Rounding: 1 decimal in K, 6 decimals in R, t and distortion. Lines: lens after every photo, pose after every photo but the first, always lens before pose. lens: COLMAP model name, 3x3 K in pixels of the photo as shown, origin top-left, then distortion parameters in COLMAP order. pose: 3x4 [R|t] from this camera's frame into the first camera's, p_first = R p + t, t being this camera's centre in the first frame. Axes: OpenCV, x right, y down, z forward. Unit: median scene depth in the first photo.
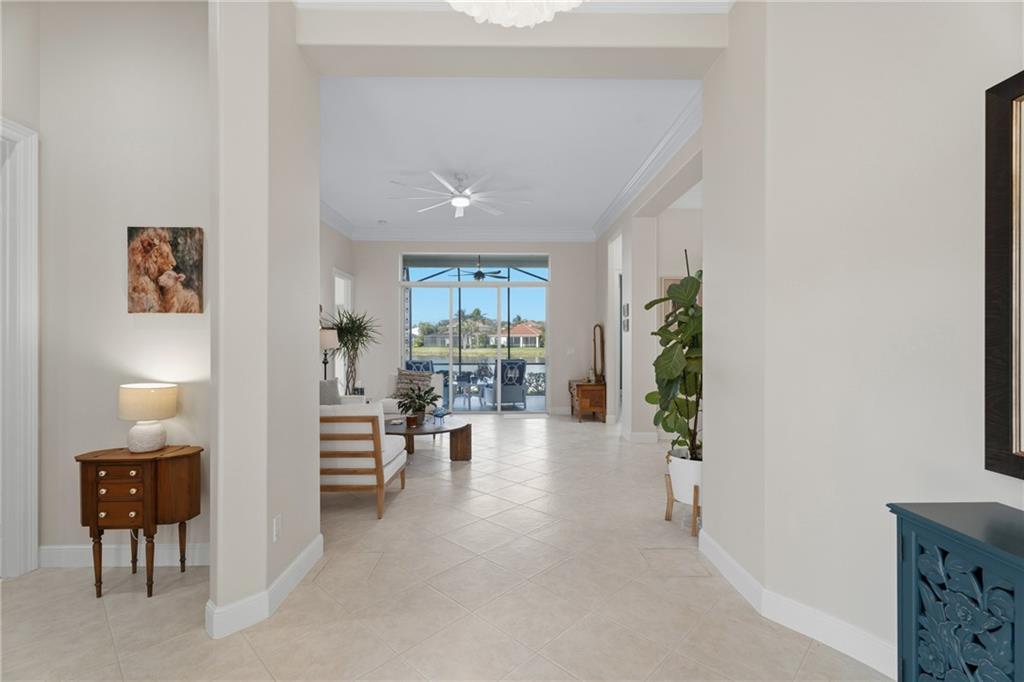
lens RADIAL K [[459.5, 0, 512.0], [0, 459.5, 341.0], [0, 0, 1]] dist [0.000775, 0.000541]
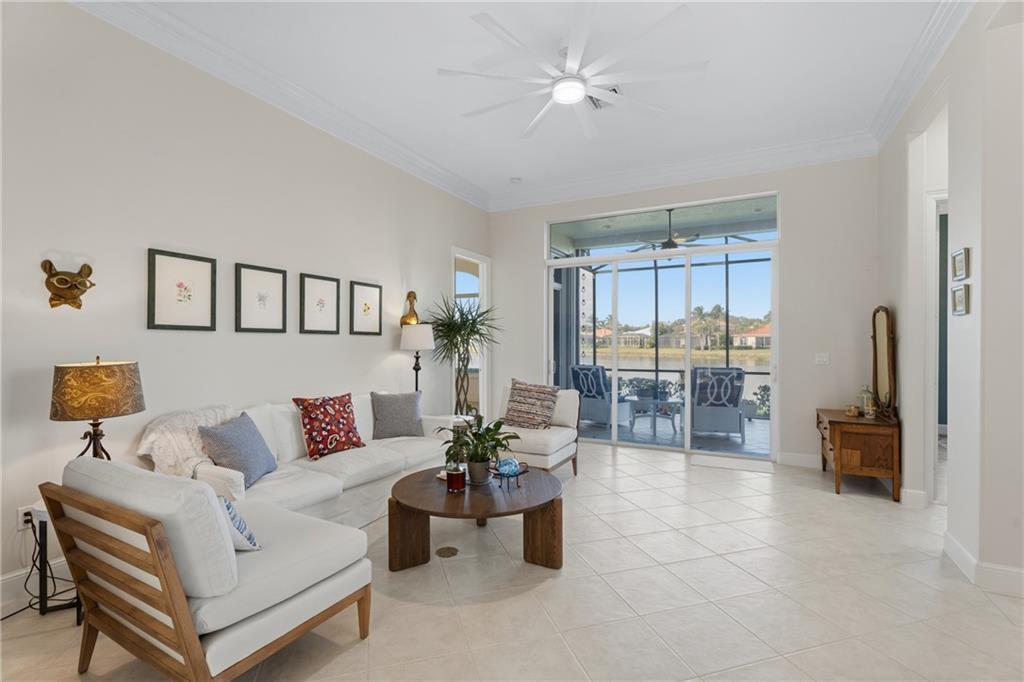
lens RADIAL K [[459.5, 0, 512.0], [0, 459.5, 341.0], [0, 0, 1]] dist [0.000775, 0.000541]
pose [[0.875211, -0.001438, -0.483739, 0.069205], [0.000611, 0.999998, -0.001866, 0.003157], [0.483741, 0.001338, 0.875210, 0.325885]]
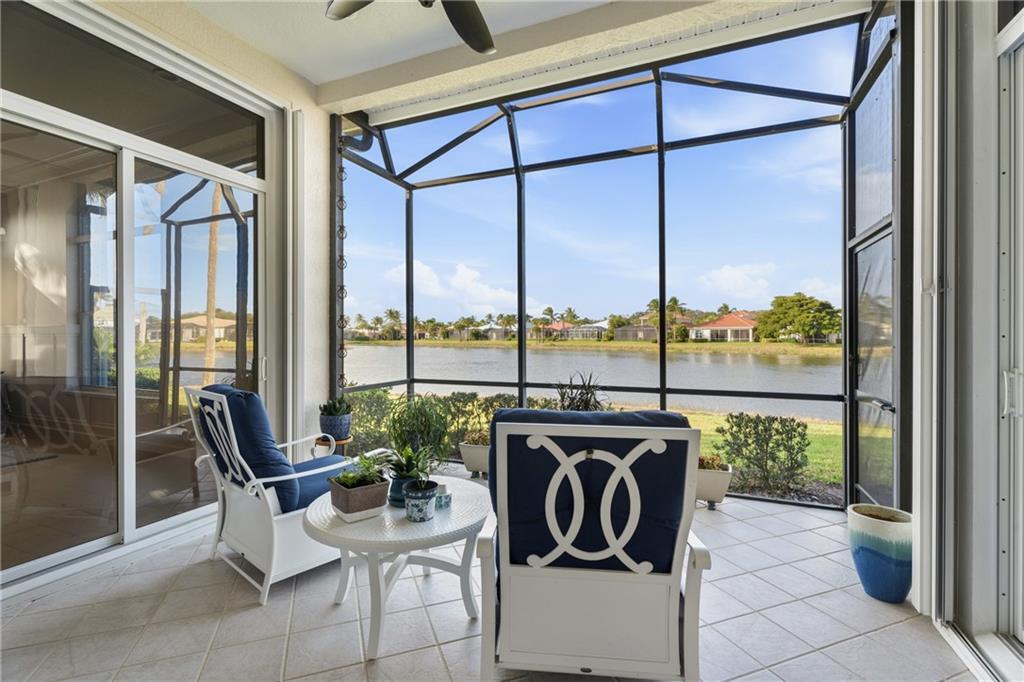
lens RADIAL K [[454.6, 0, 519.6], [0, 454.6, 332.0], [0, 0, 1]] dist [-0.000183, 0.000103]
pose [[0.915336, -0.003662, -0.402675, 0.045003], [0.000728, 0.999972, -0.007439, 0.017036], [0.402691, 0.006516, 0.915313, 1.015199]]
